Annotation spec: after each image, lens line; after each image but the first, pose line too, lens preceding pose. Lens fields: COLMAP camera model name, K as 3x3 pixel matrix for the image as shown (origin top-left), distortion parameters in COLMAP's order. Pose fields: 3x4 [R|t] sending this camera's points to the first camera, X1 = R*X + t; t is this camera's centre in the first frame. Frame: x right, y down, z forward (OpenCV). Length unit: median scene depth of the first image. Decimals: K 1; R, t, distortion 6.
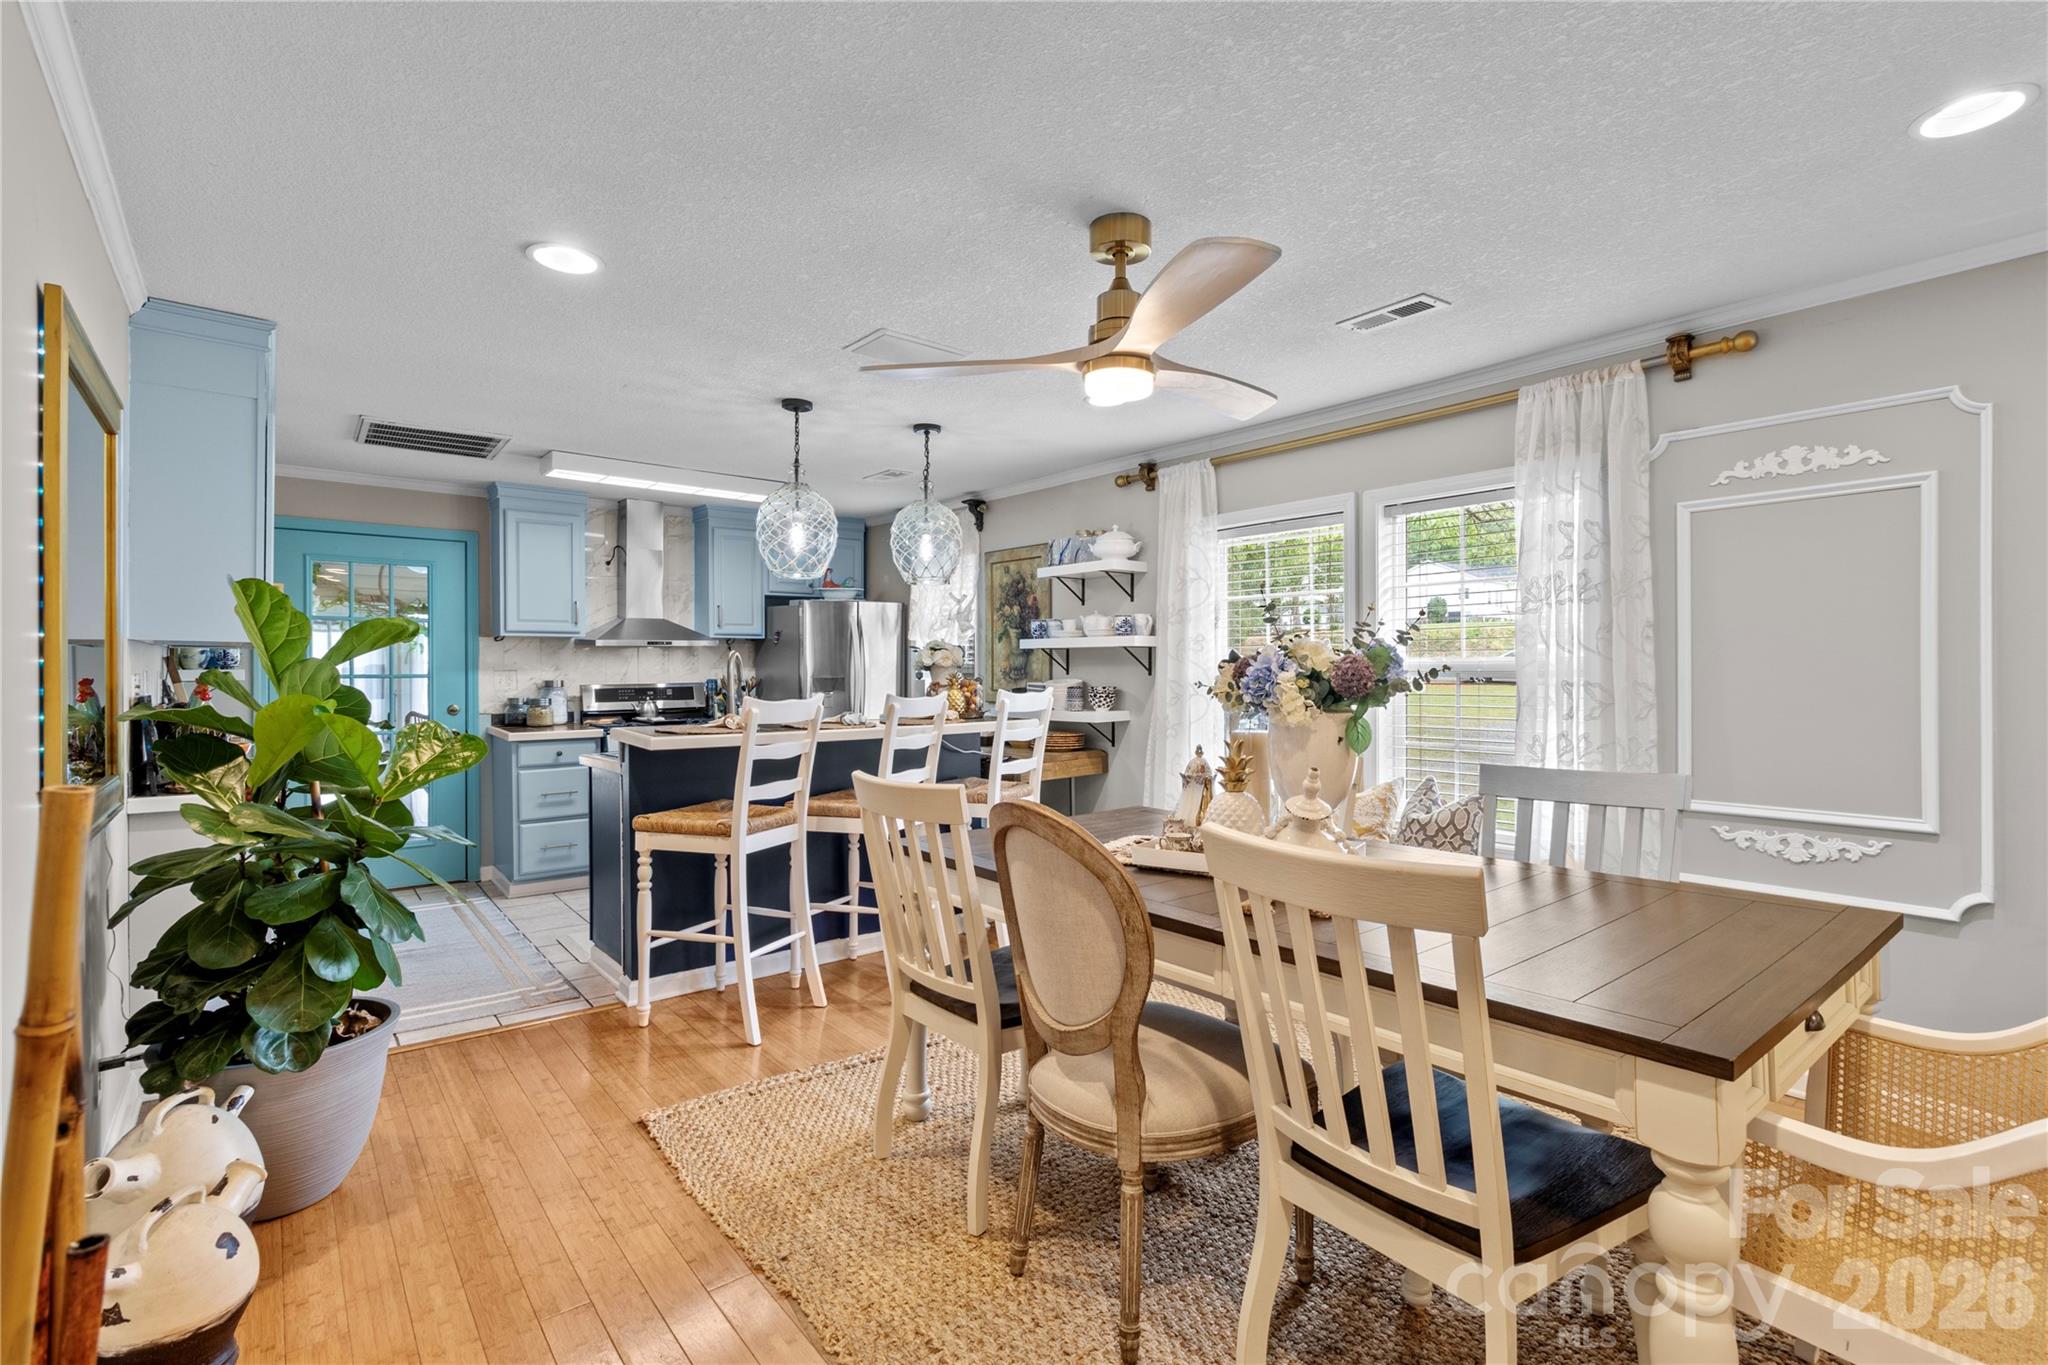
lens RADIAL K [[950.9, 0, 1052.2], [0, 950.9, 668.0], [0, 0, 1]] dist [-0.000598, 0.002322]
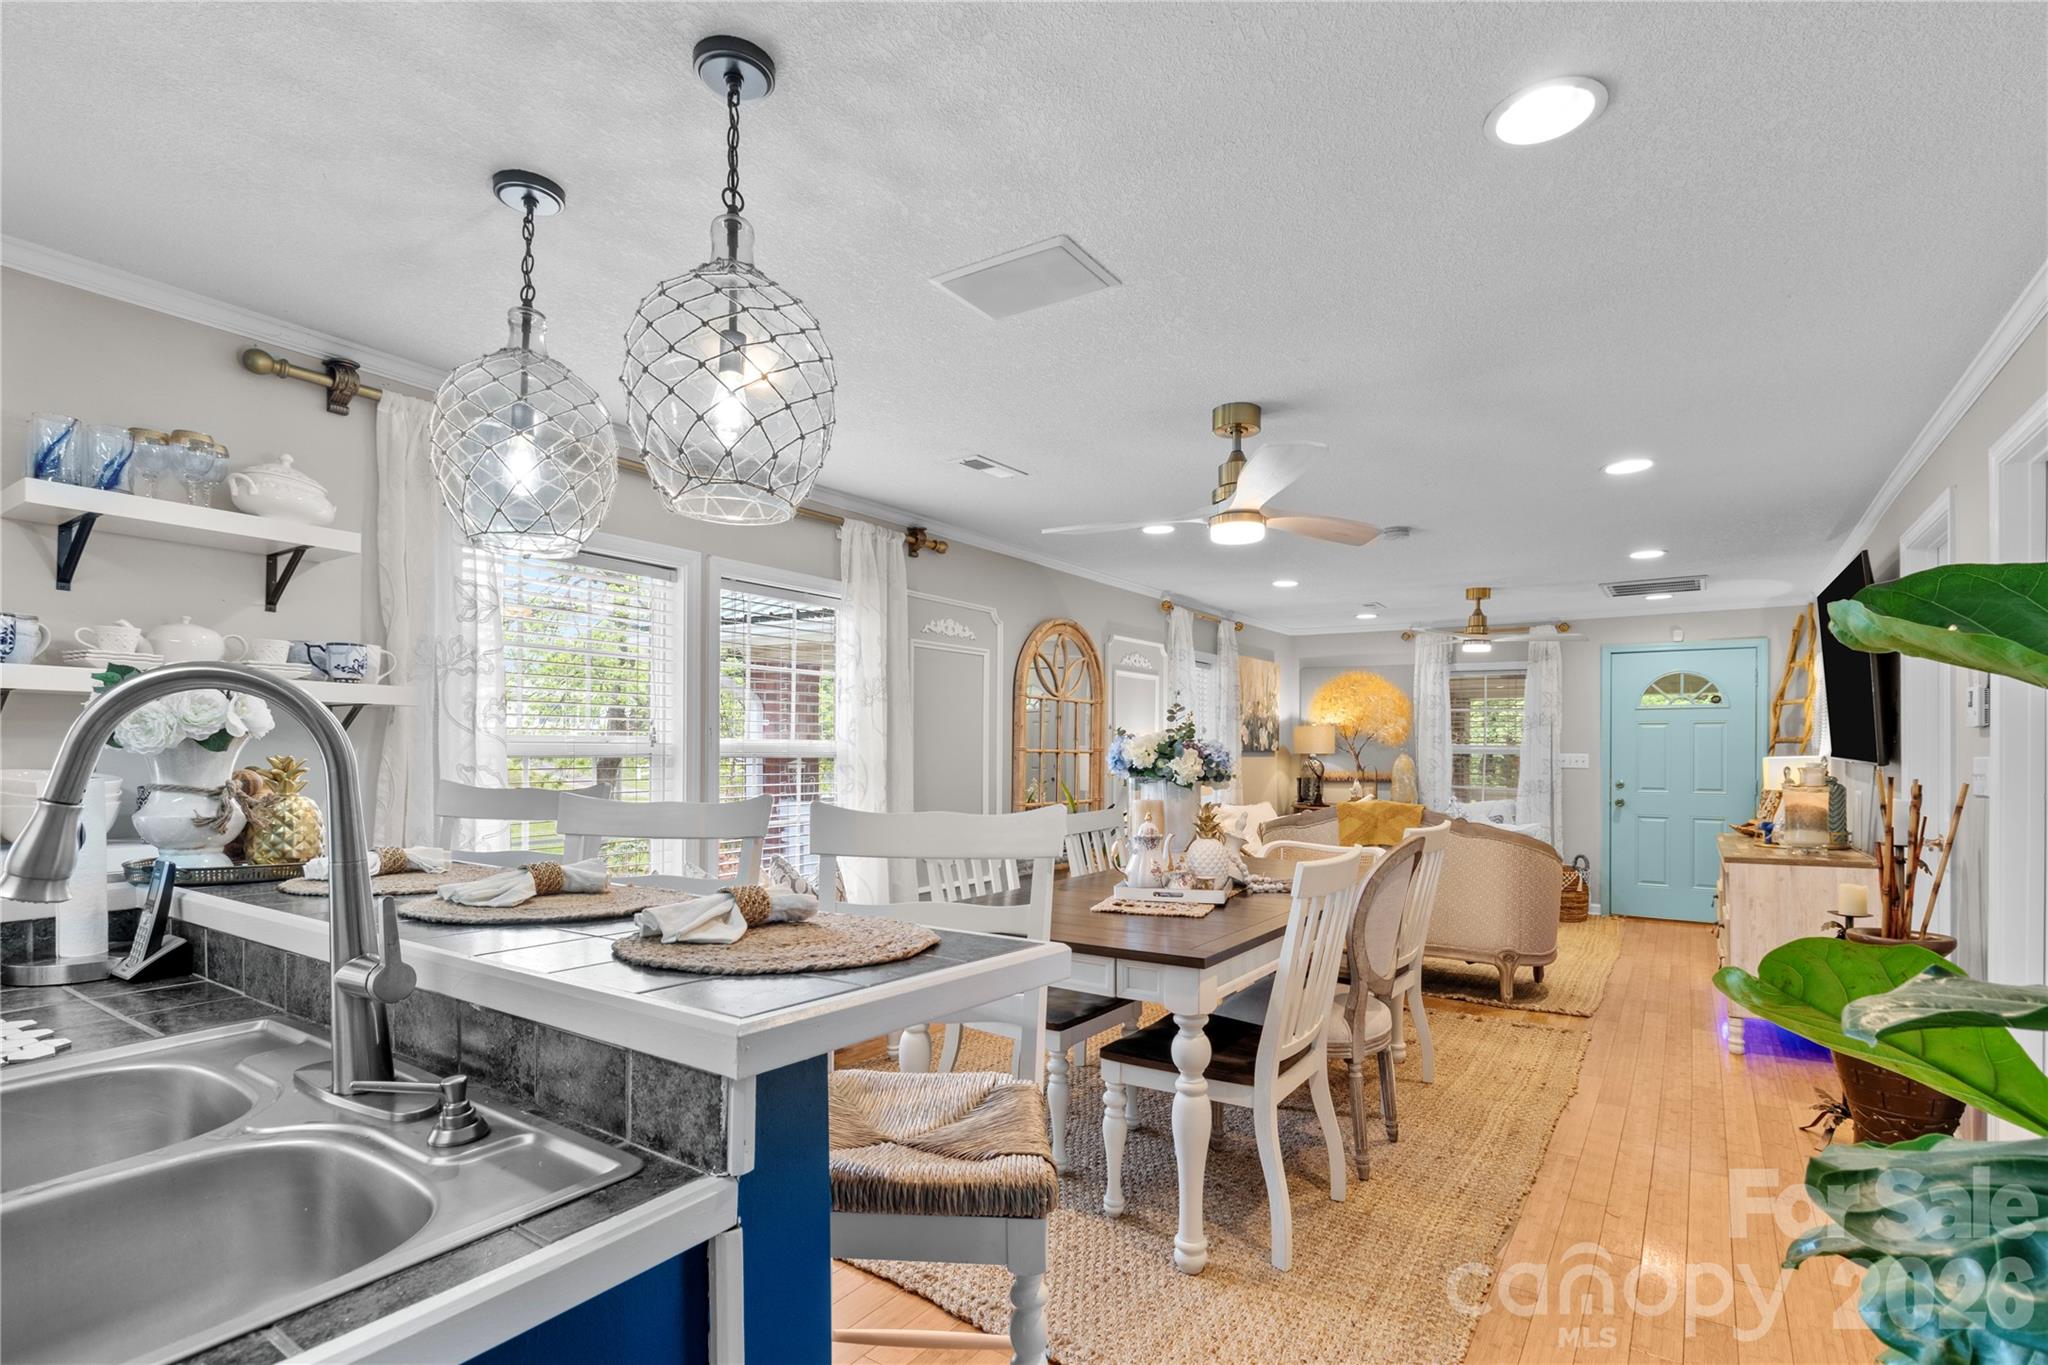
lens RADIAL K [[958.2, 0, 1041.4], [0, 958.2, 748.3], [0, 0, 1]] dist [0.002091, -0.002082]
pose [[-0.277772, 0.002516, 0.960644, -0.678942], [-0.007538, 0.999960, -0.004799, 0.002358], [-0.960617, -0.008574, -0.277742, 0.986873]]
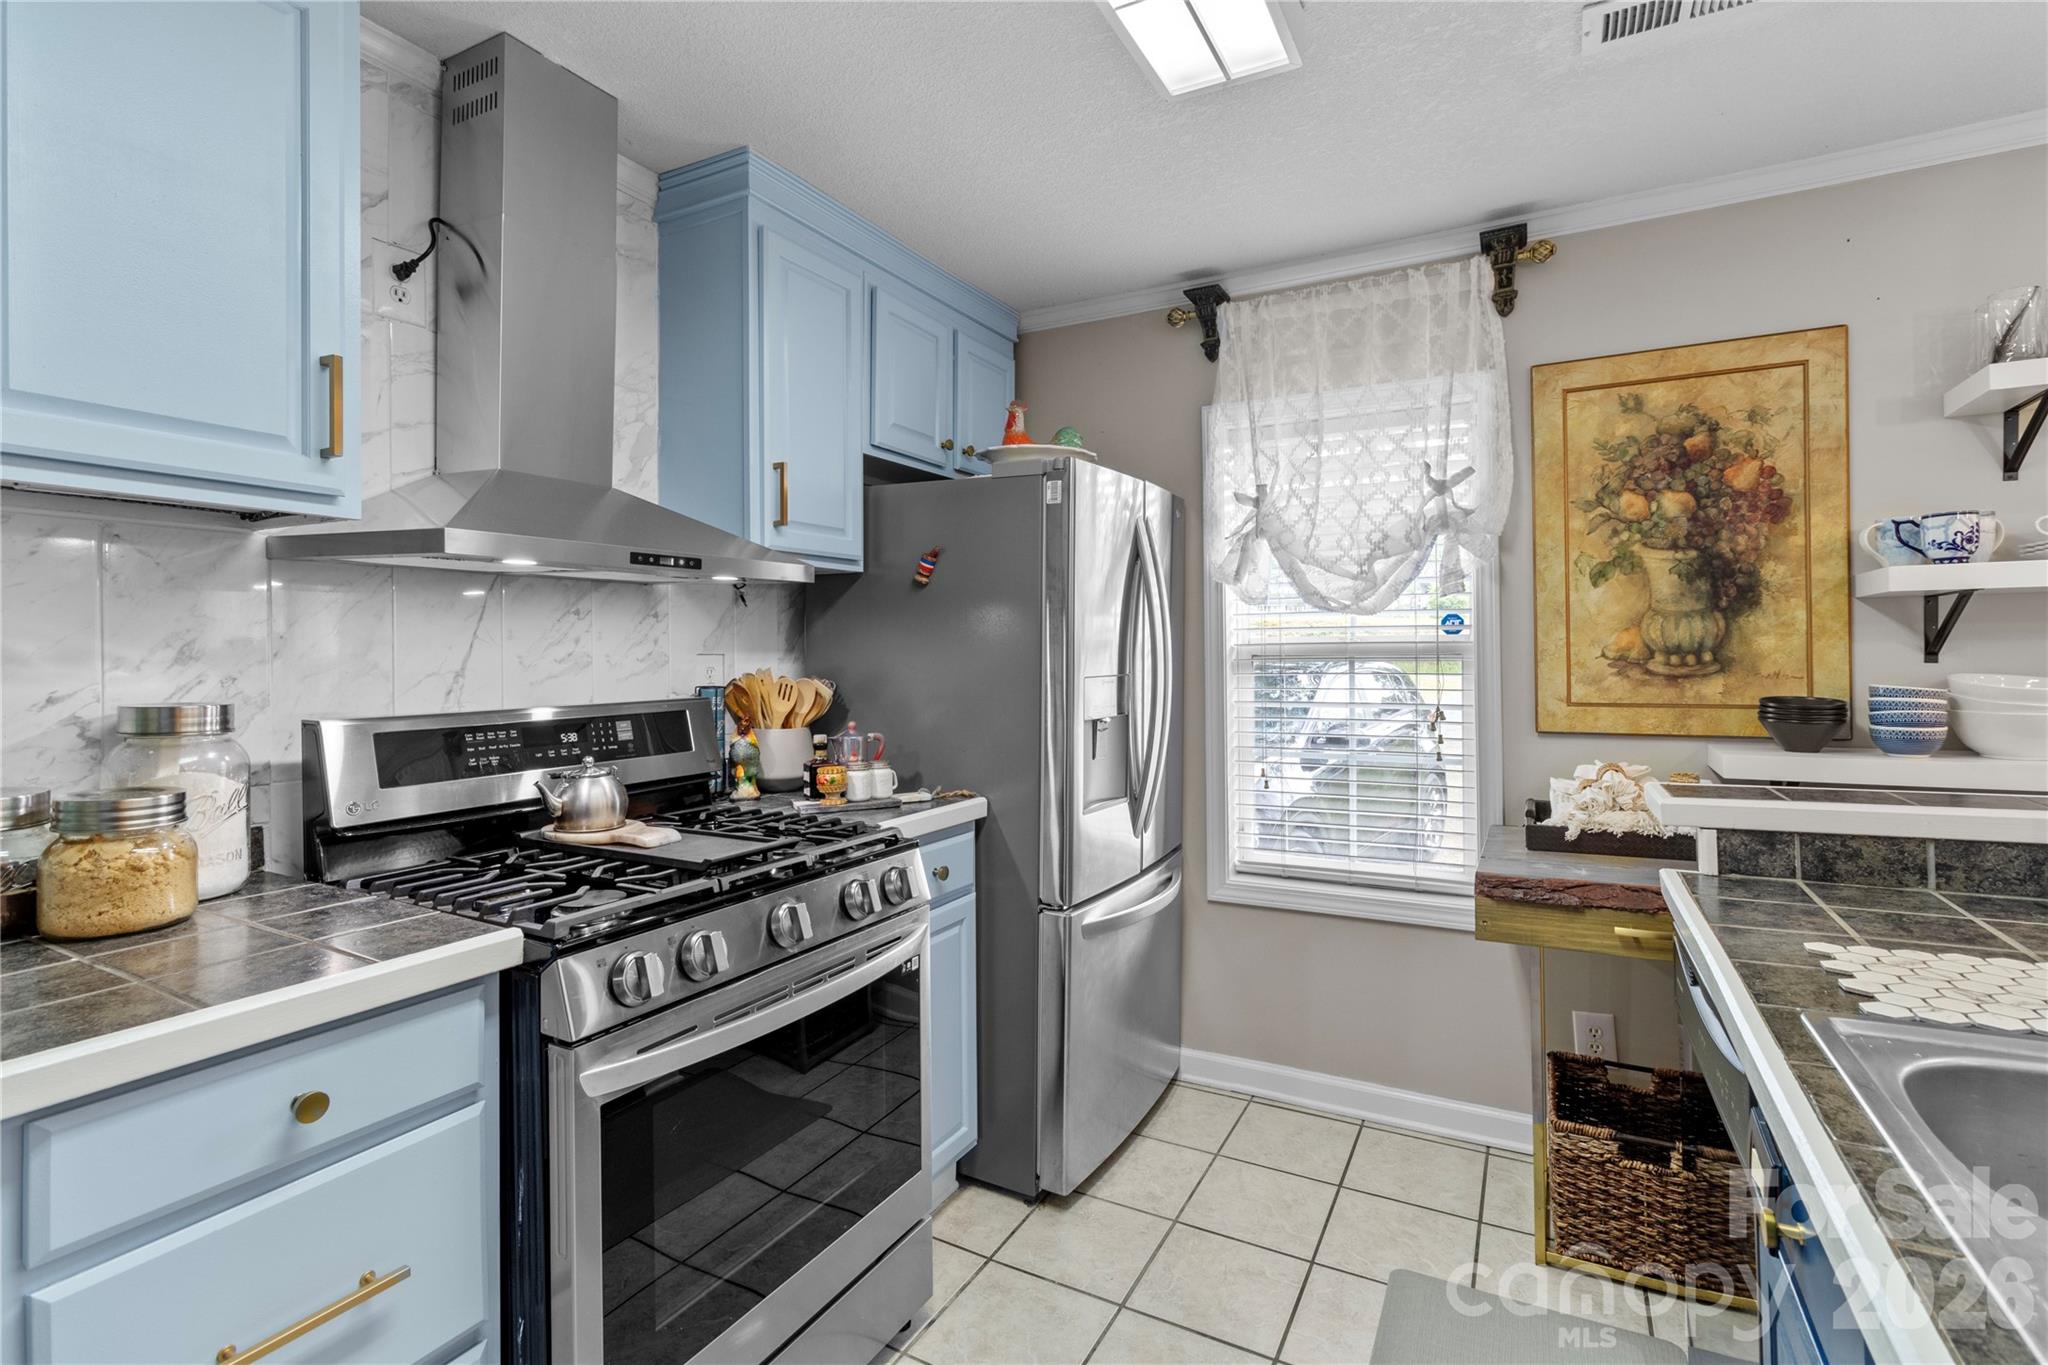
lens RADIAL K [[950.9, 0, 1047.9], [0, 950.9, 650.6], [0, 0, 1]] dist [-0.000598, 0.002322]
pose [[0.923657, -0.002066, 0.383214, -0.655897], [0.006547, 0.999925, -0.010387, 0.005335], [-0.383164, 0.012103, 0.923601, 1.108093]]
